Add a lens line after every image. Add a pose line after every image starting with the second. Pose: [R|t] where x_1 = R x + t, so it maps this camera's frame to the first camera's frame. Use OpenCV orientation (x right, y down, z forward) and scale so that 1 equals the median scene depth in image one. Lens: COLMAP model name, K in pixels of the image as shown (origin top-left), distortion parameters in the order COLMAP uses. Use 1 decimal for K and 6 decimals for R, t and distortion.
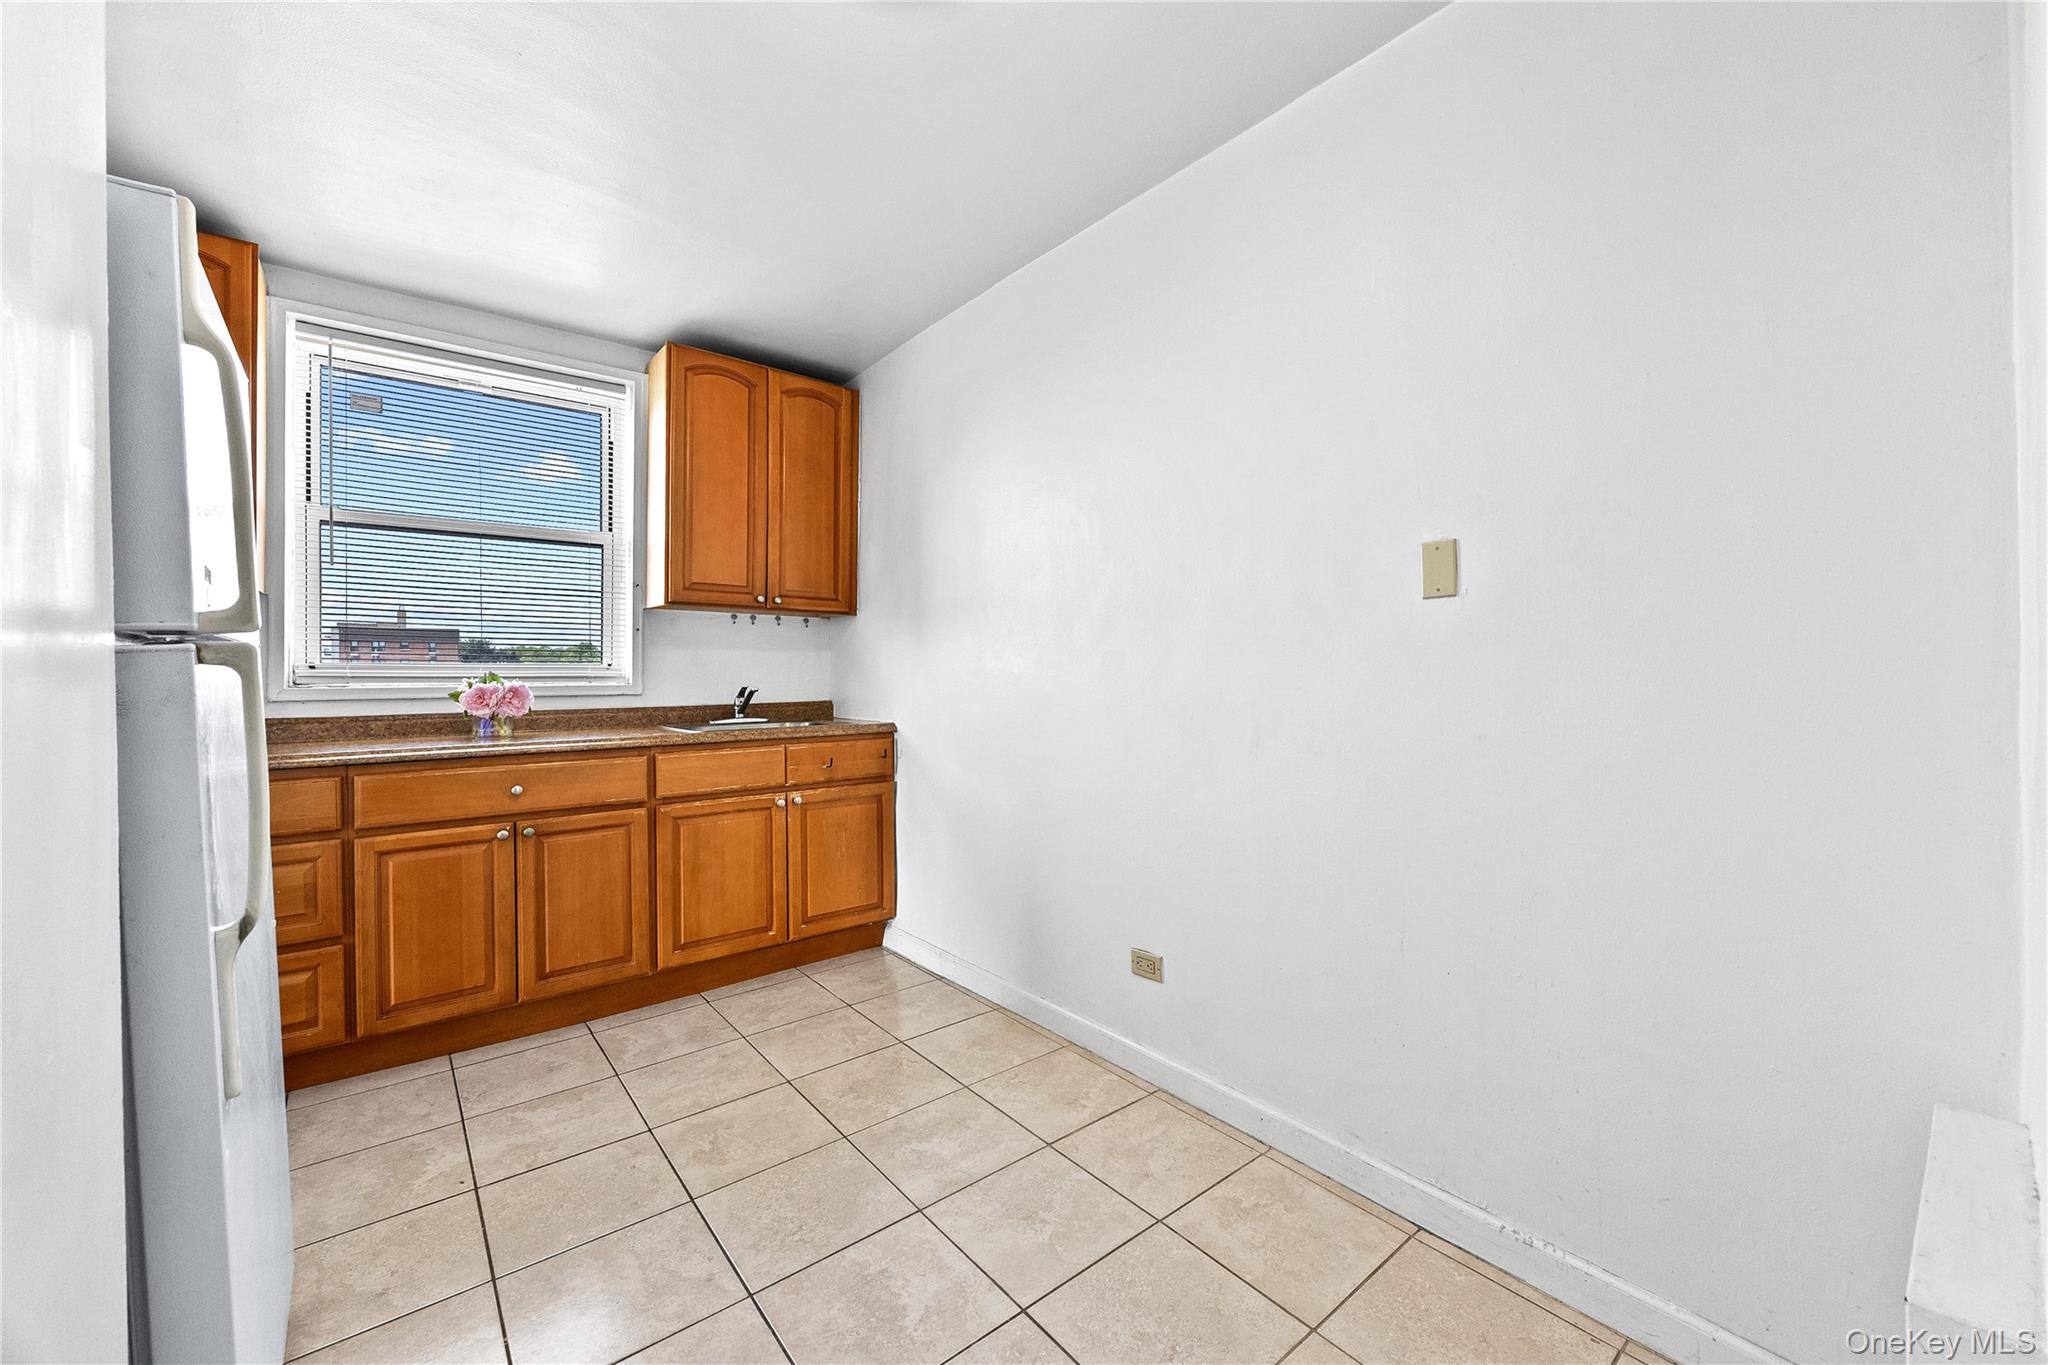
lens RADIAL K [[789.0, 0, 1036.8], [0, 789.0, 679.7], [0, 0, 1]] dist [-0.001599, -0.000242]
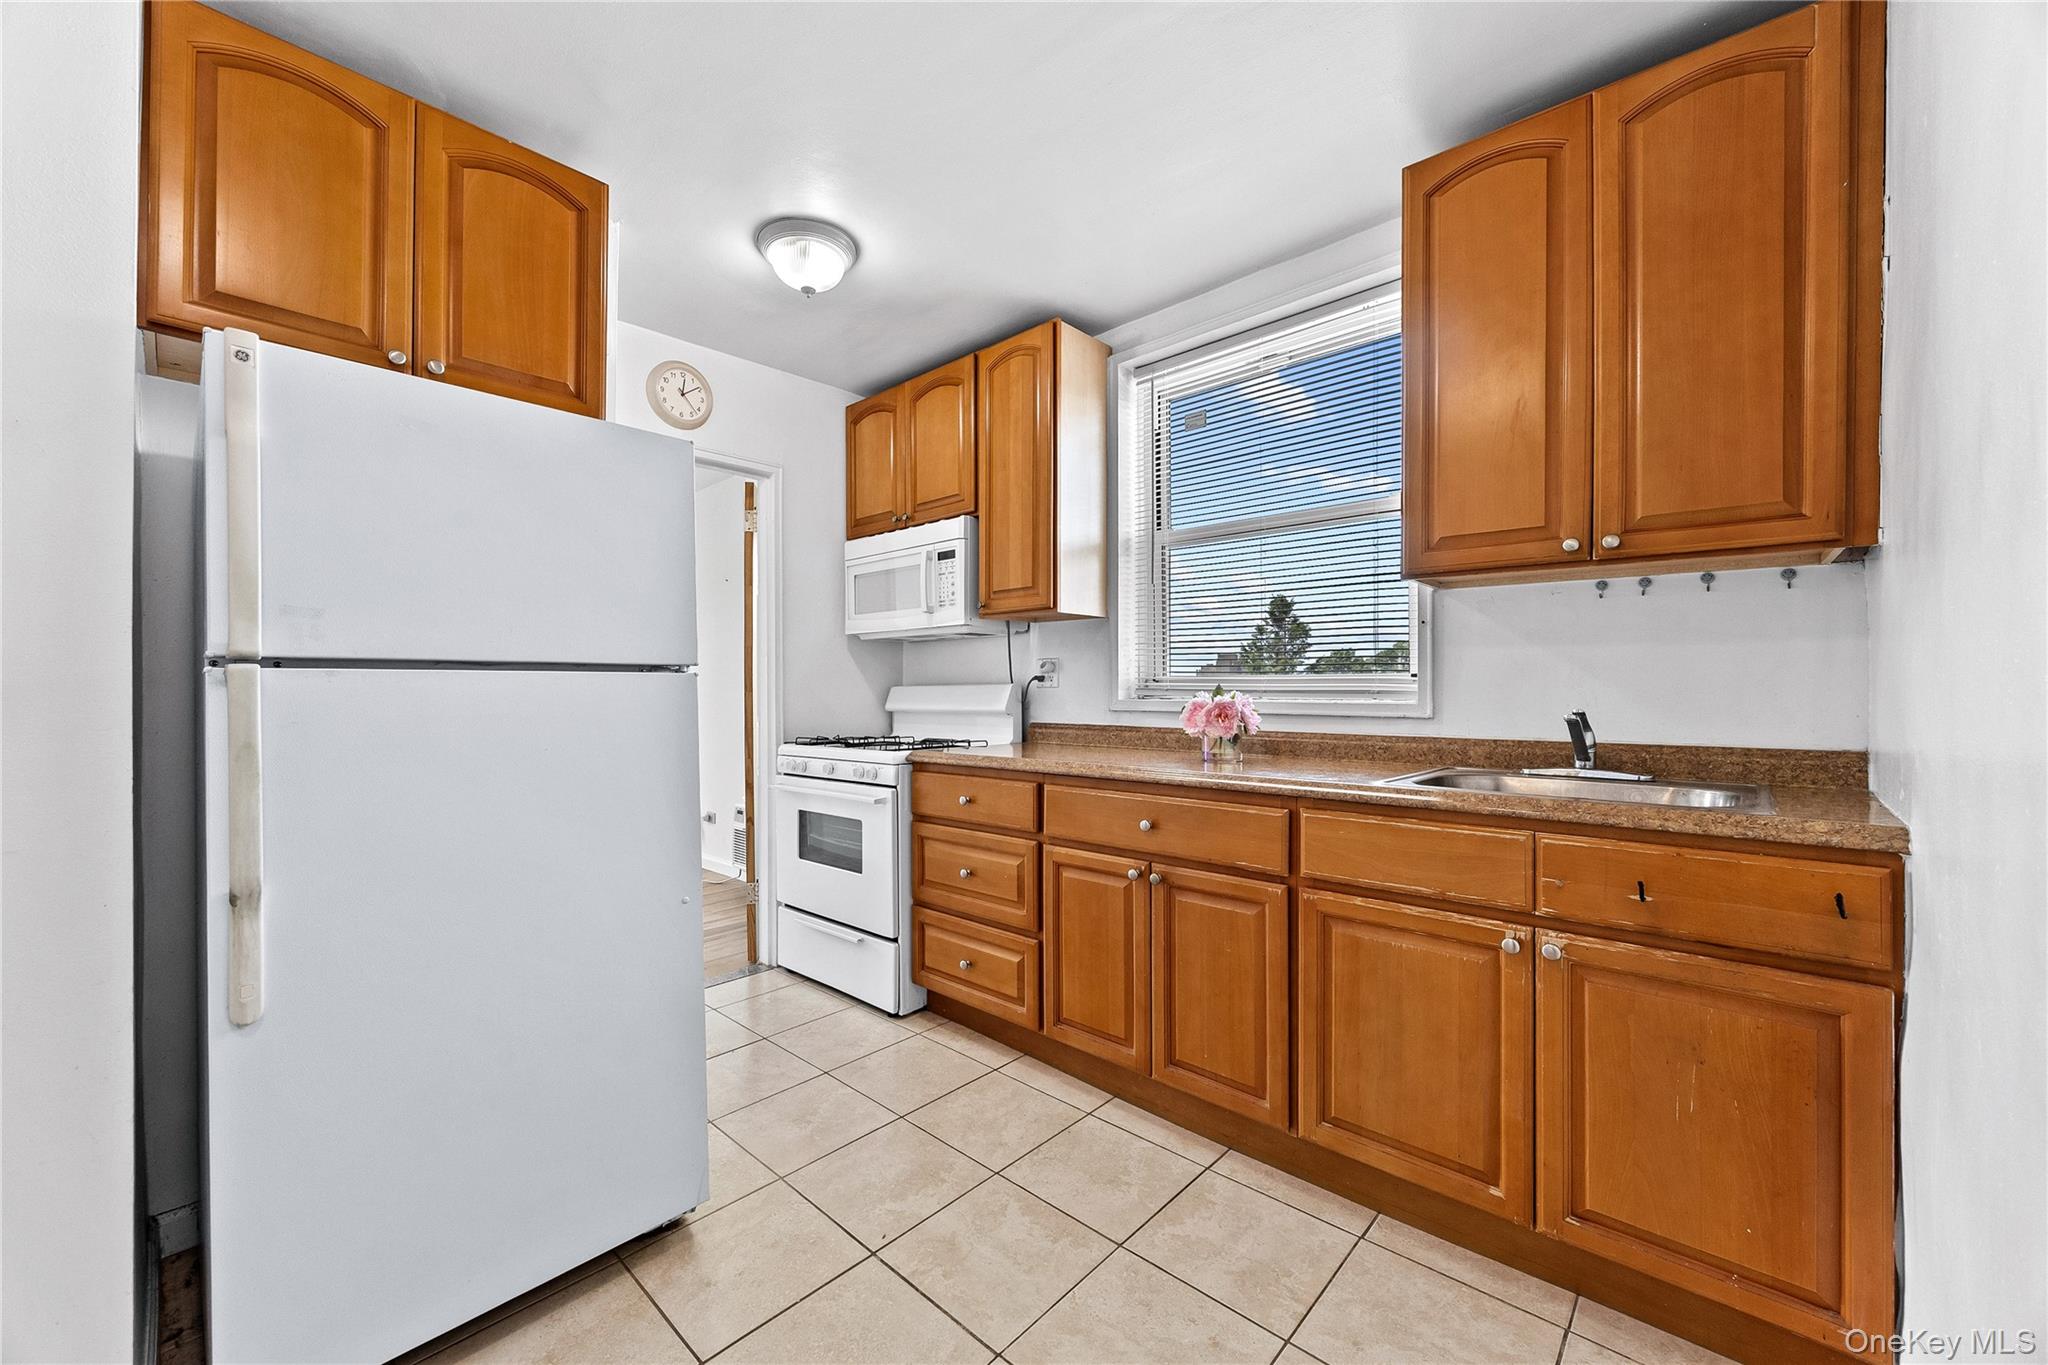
lens RADIAL K [[789.0, 0, 1021.0], [0, 789.0, 686.6], [0, 0, 1]] dist [-0.001599, -0.000242]
pose [[0.141953, 0.003148, -0.989868, 0.131546], [-0.008229, 0.999964, 0.002000, -0.007221], [0.989839, 0.007861, 0.141973, 0.637812]]
